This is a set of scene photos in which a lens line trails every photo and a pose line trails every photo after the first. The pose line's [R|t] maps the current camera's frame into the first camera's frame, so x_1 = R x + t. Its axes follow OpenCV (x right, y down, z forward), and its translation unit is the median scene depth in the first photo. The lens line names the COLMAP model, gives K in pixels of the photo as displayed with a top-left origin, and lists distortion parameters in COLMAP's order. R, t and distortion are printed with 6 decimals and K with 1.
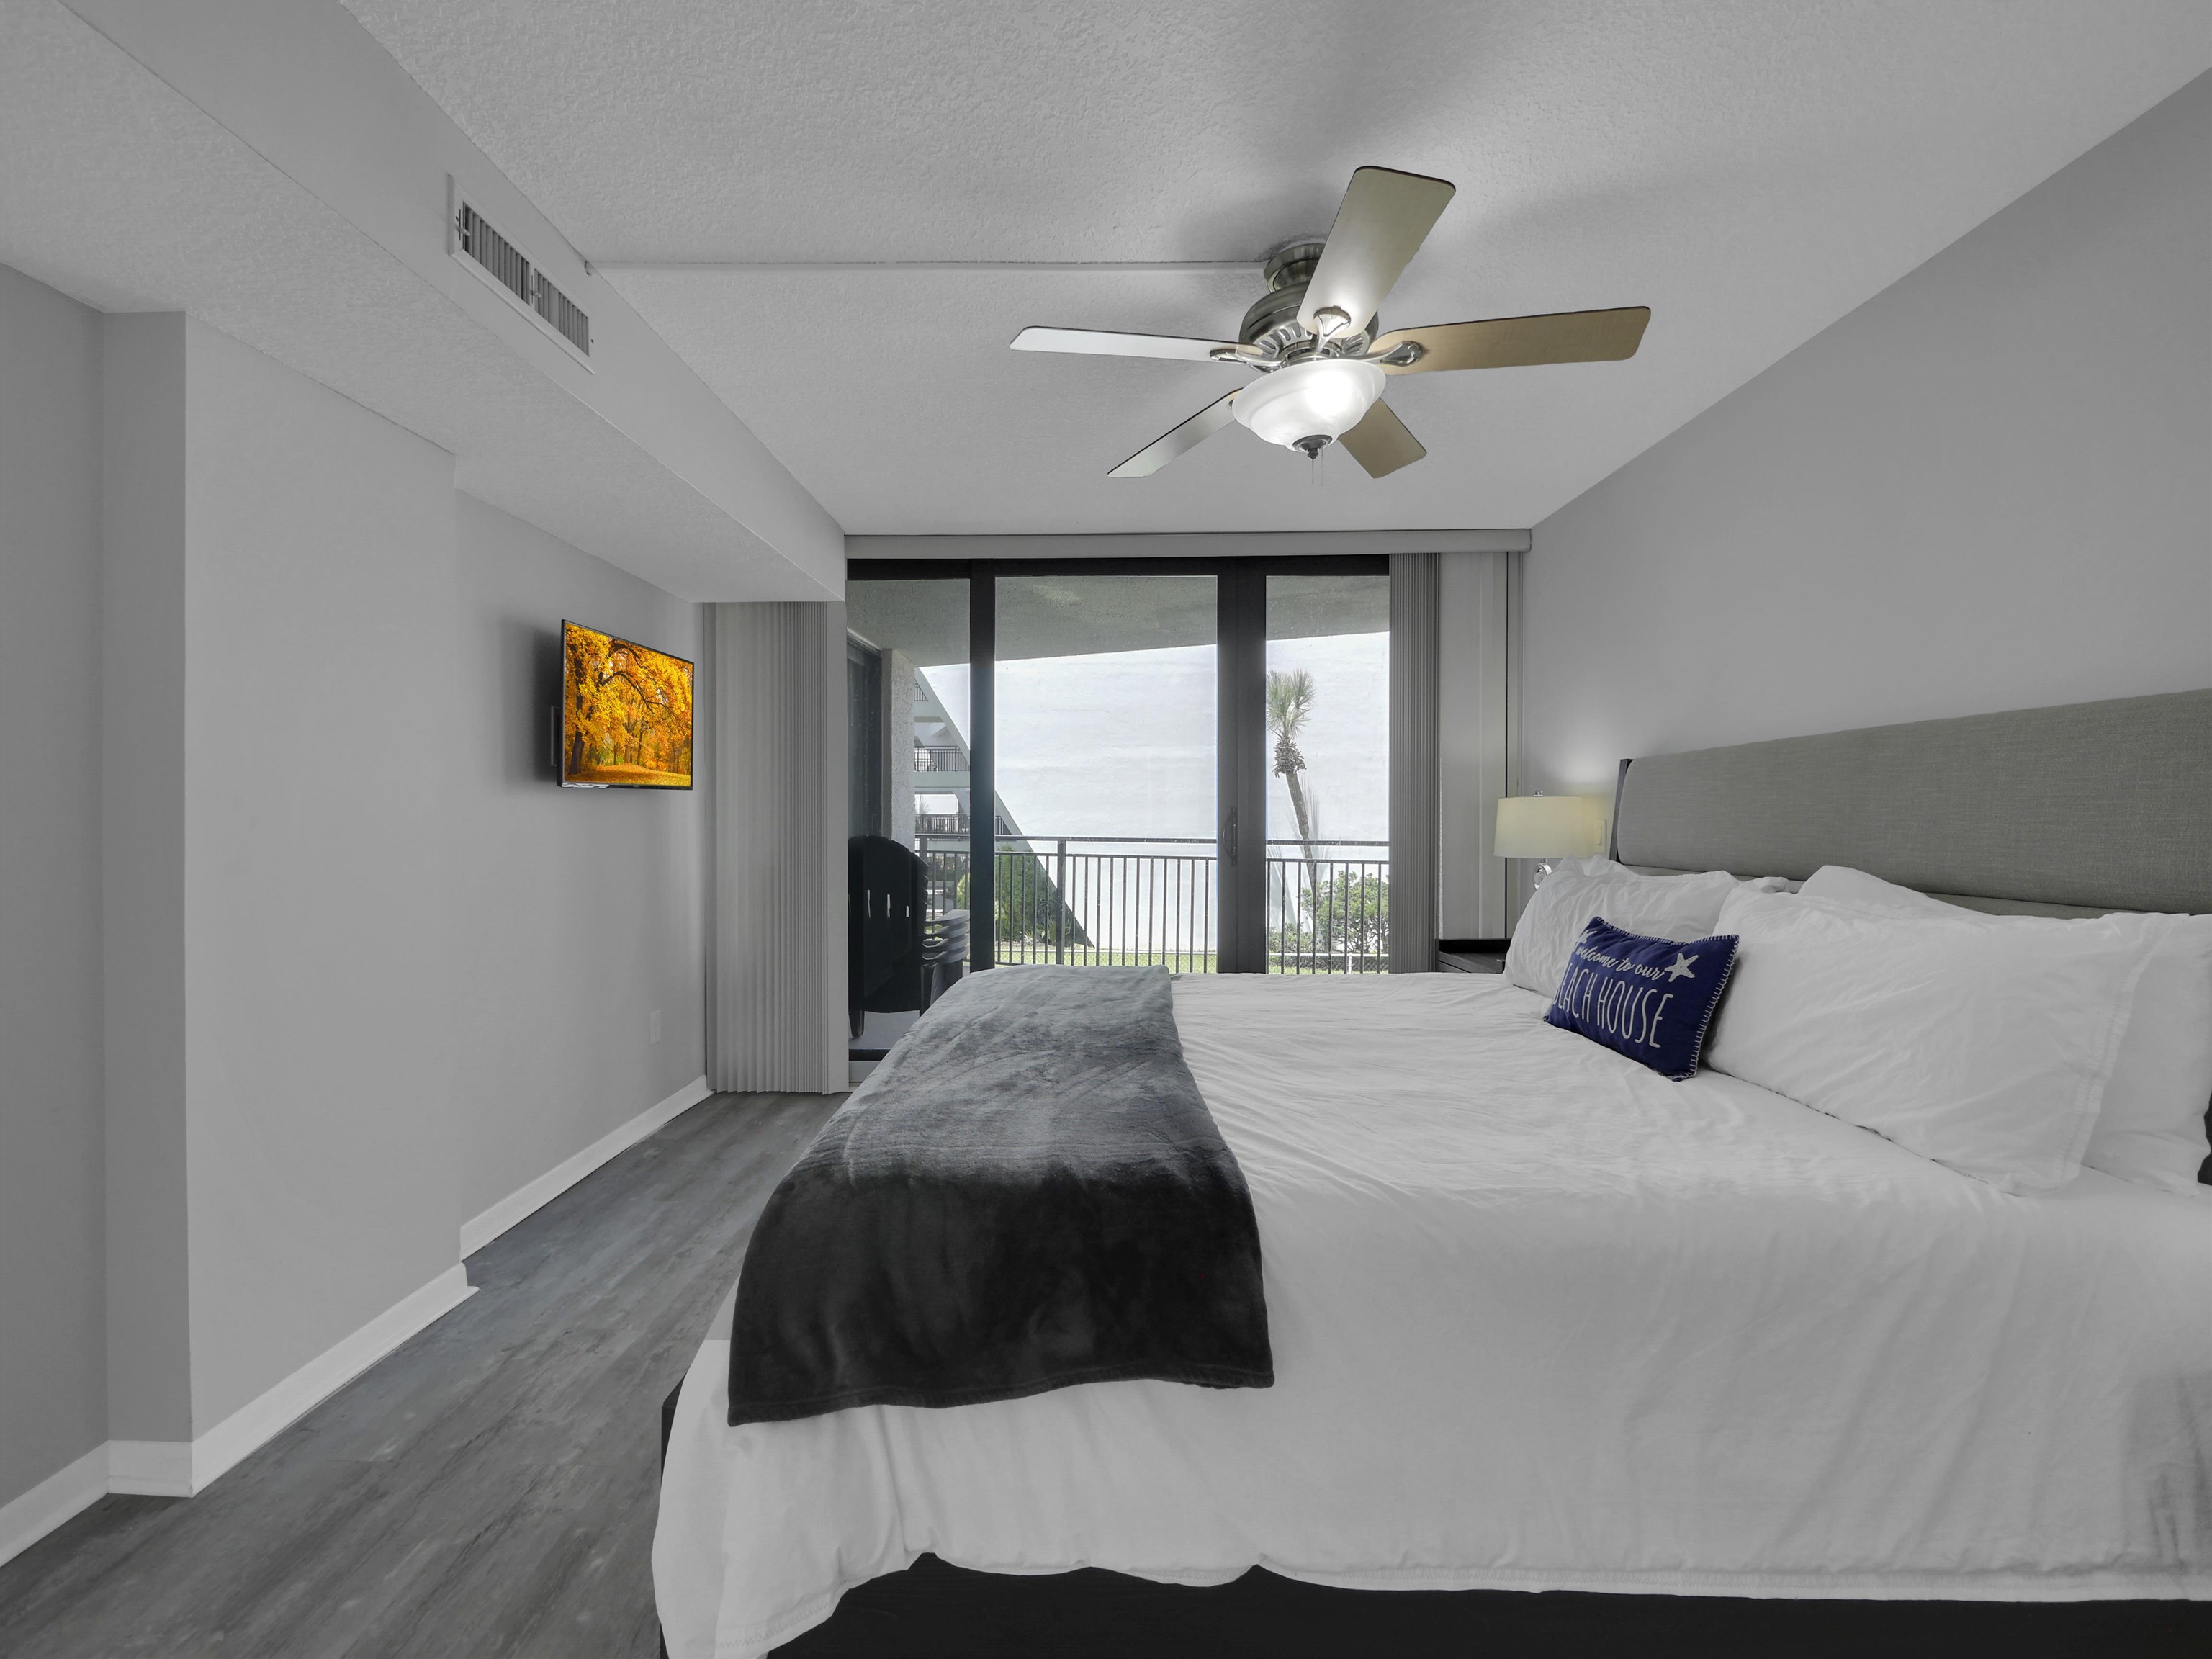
lens RADIAL K [[945.8, 0, 1138.2], [0, 945.8, 813.3], [0, 0, 1]] dist [0.002553, 0.000341]
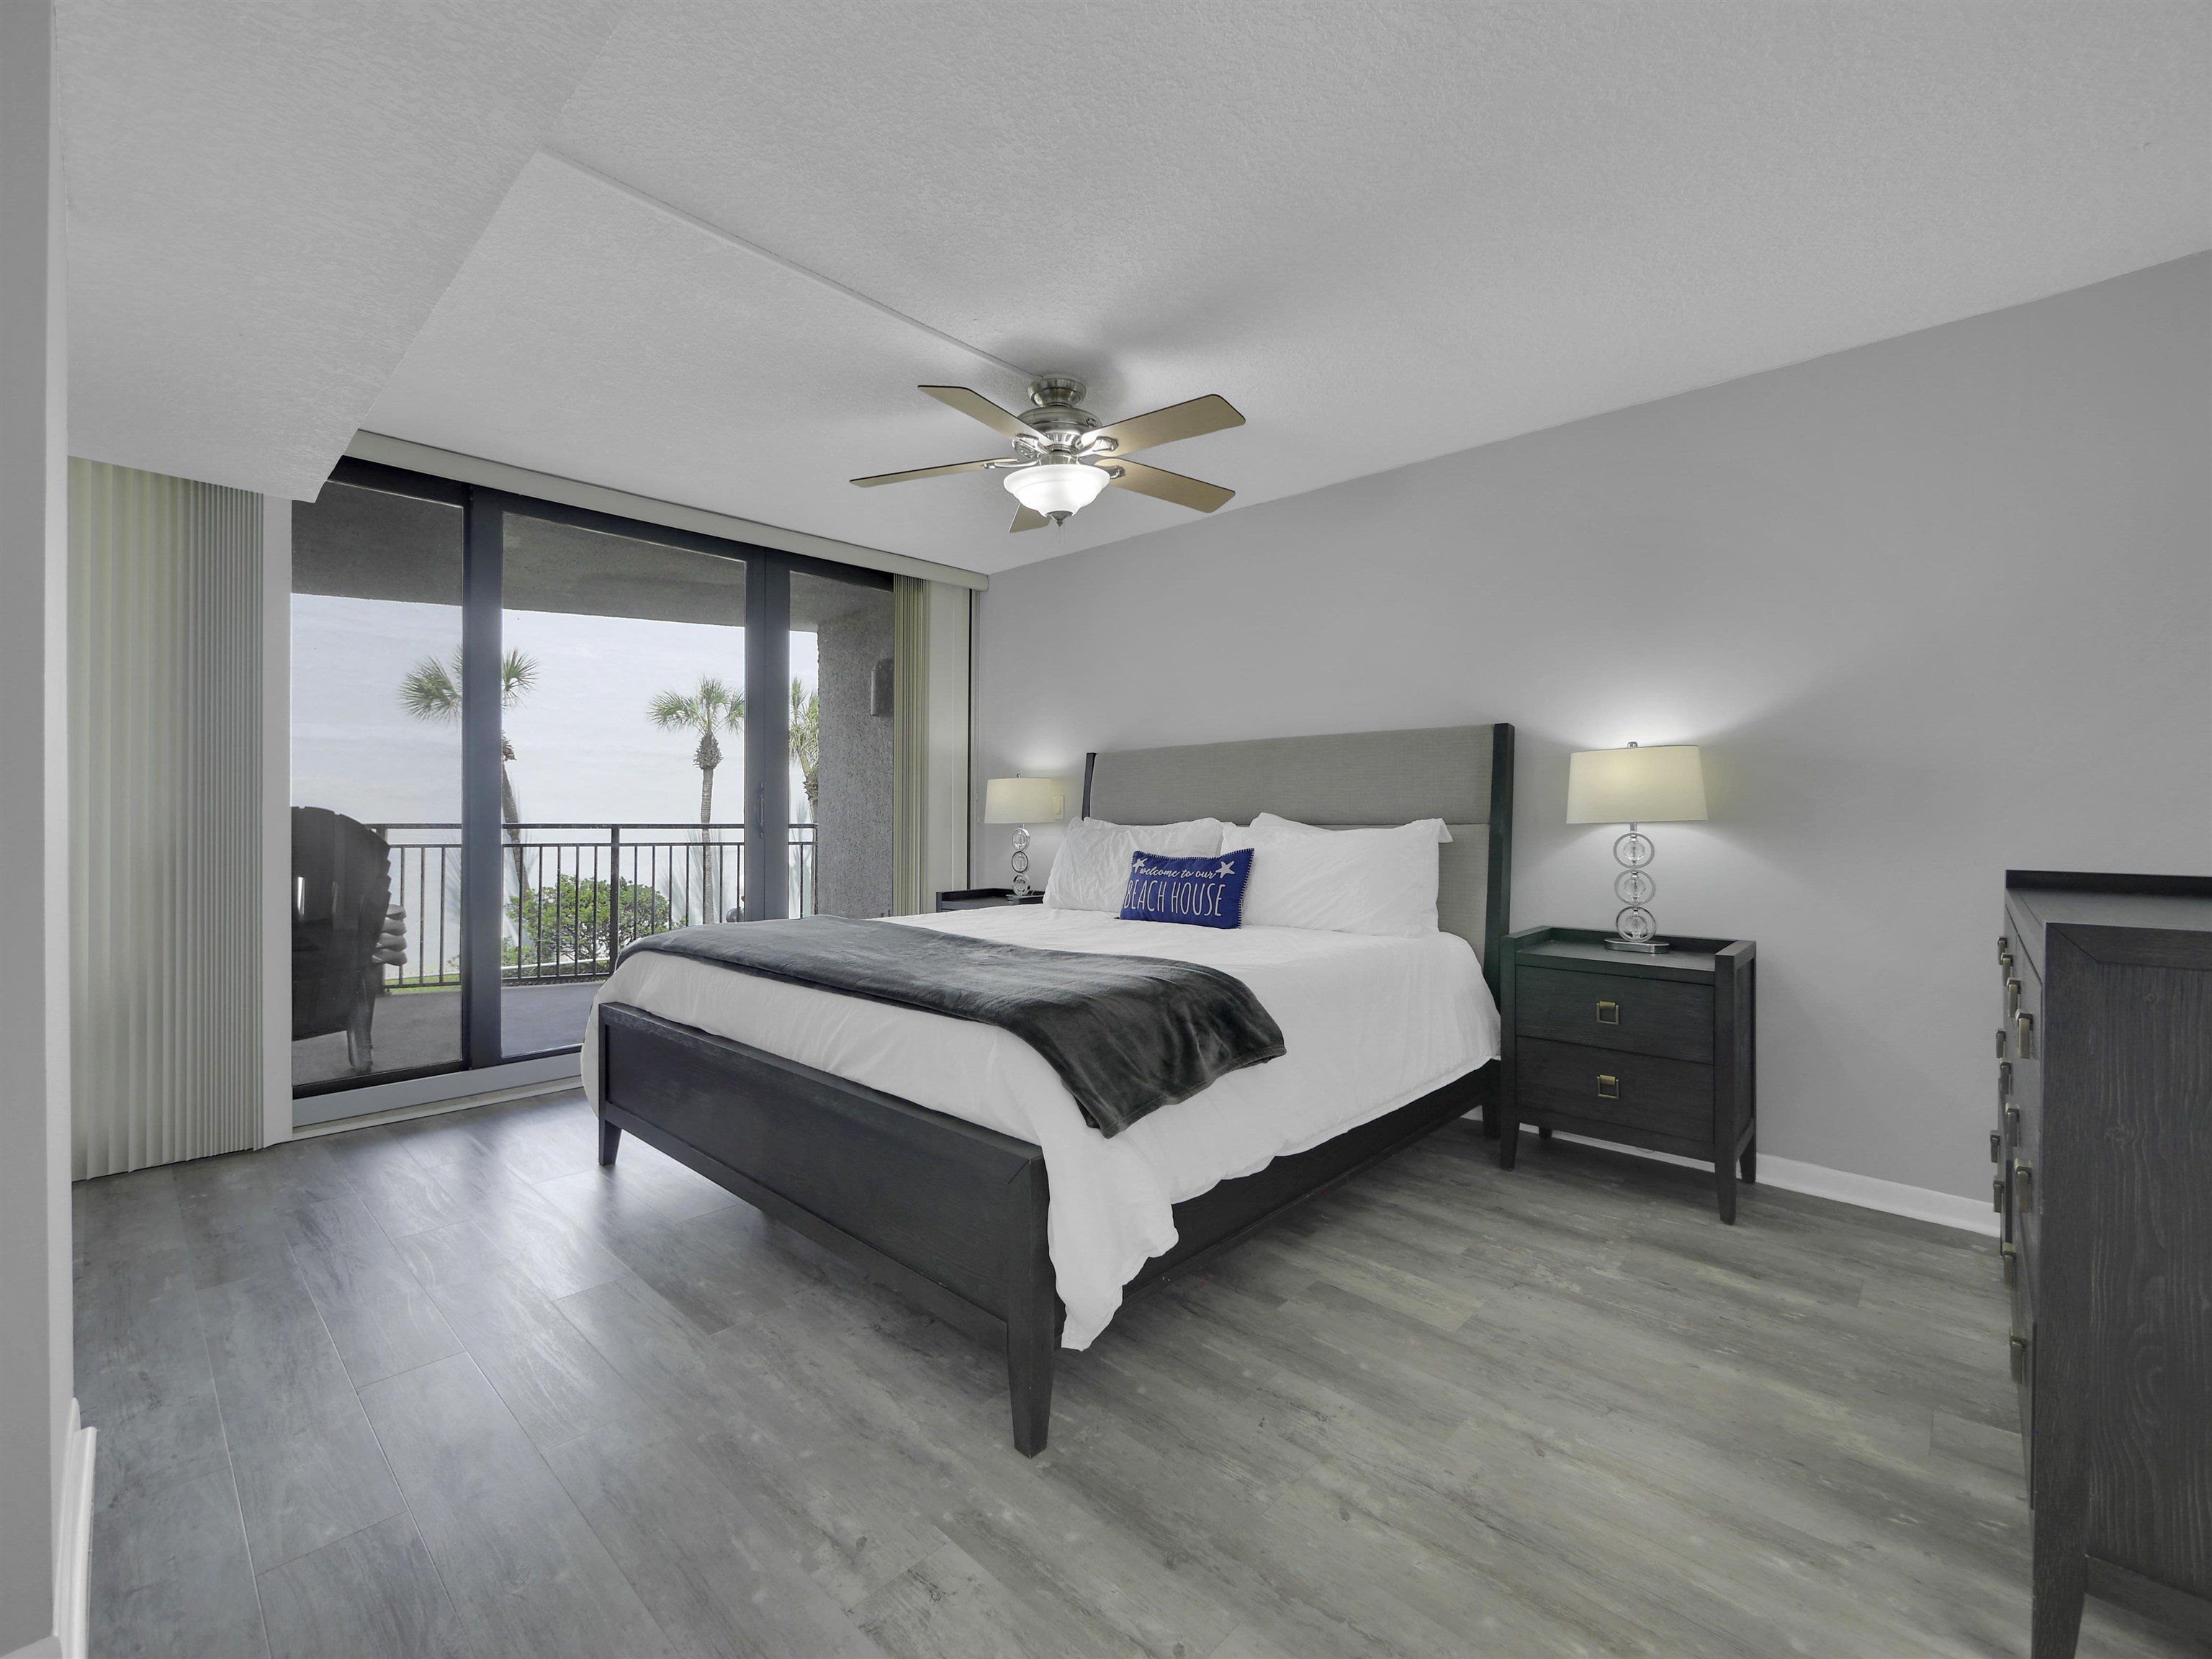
lens RADIAL K [[945.8, 0, 1138.2], [0, 945.8, 813.3], [0, 0, 1]] dist [0.002553, 0.000341]
pose [[0.663848, 0.003122, 0.747861, -0.732929], [0.001177, 0.999986, -0.005219, 0.060226], [-0.747867, 0.004345, 0.663835, -0.032263]]
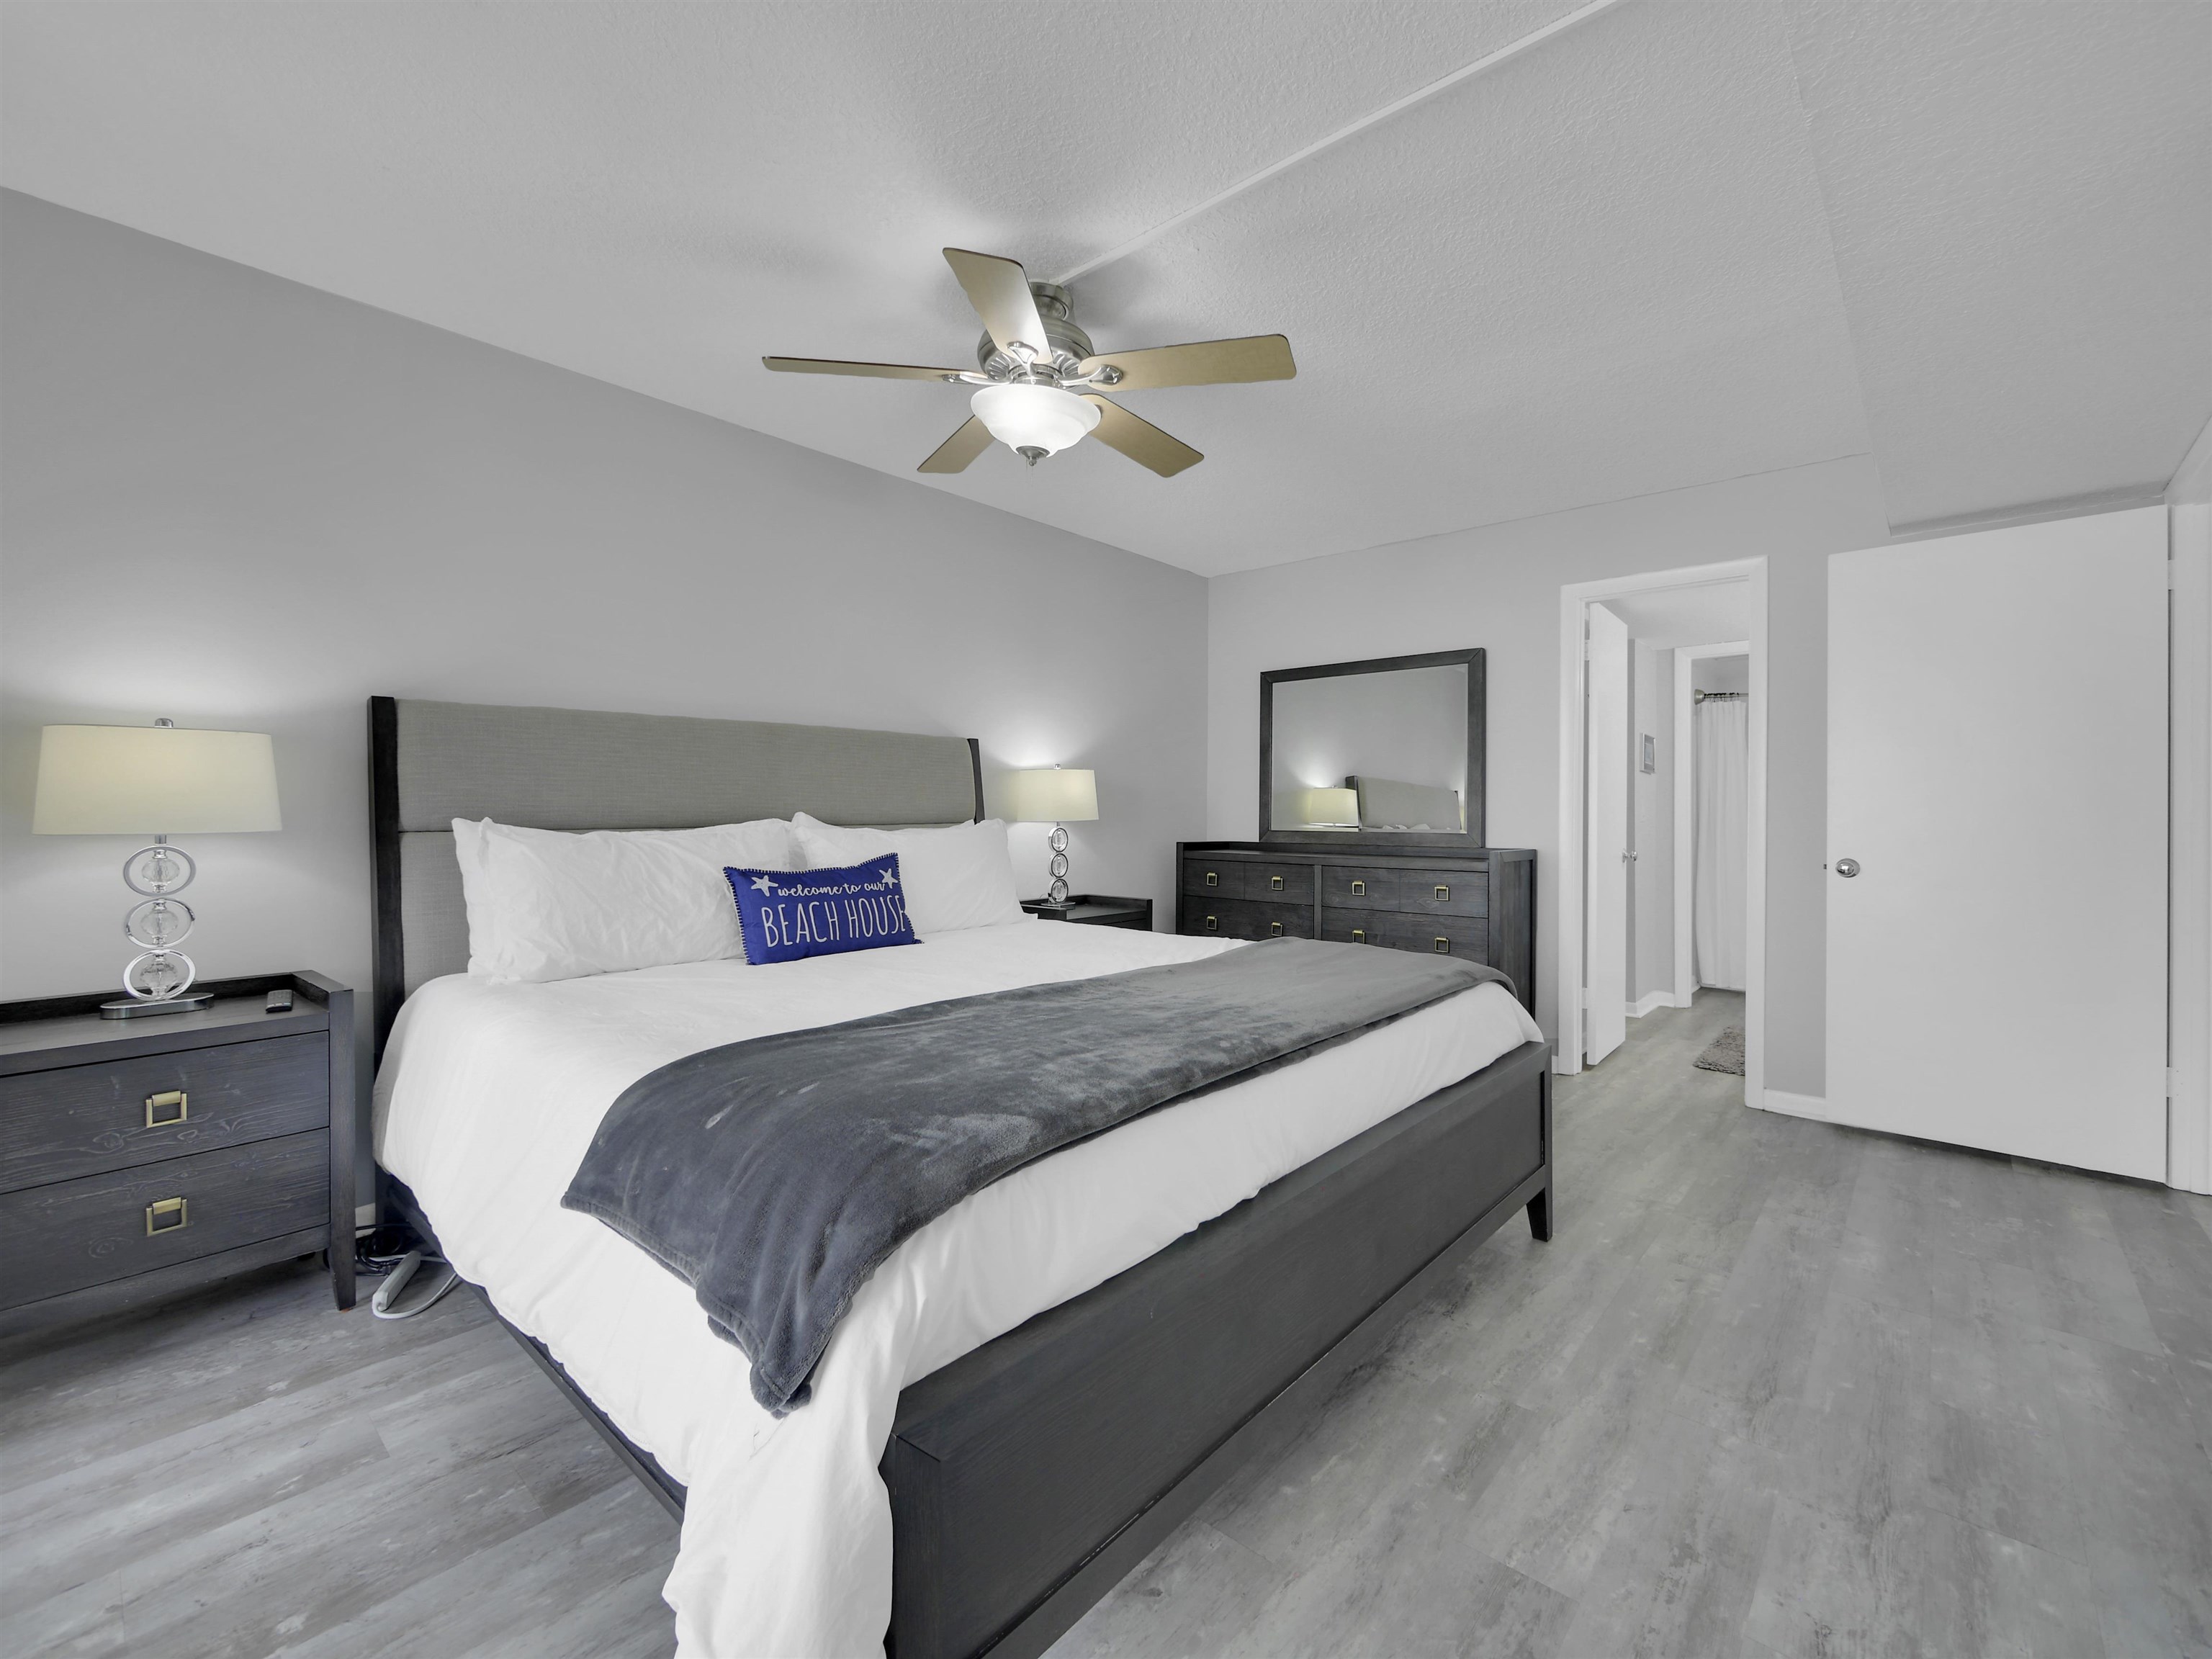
lens RADIAL K [[859.3, 0, 1201.8], [0, 859.3, 834.5], [0, 0, 1]] dist [-0.001833, -0.000135]
pose [[-0.756161, 0.001539, 0.654384, -0.585423], [0.012839, 0.999840, 0.012484, 0.074784], [-0.654260, 0.017841, -0.756060, 1.482407]]
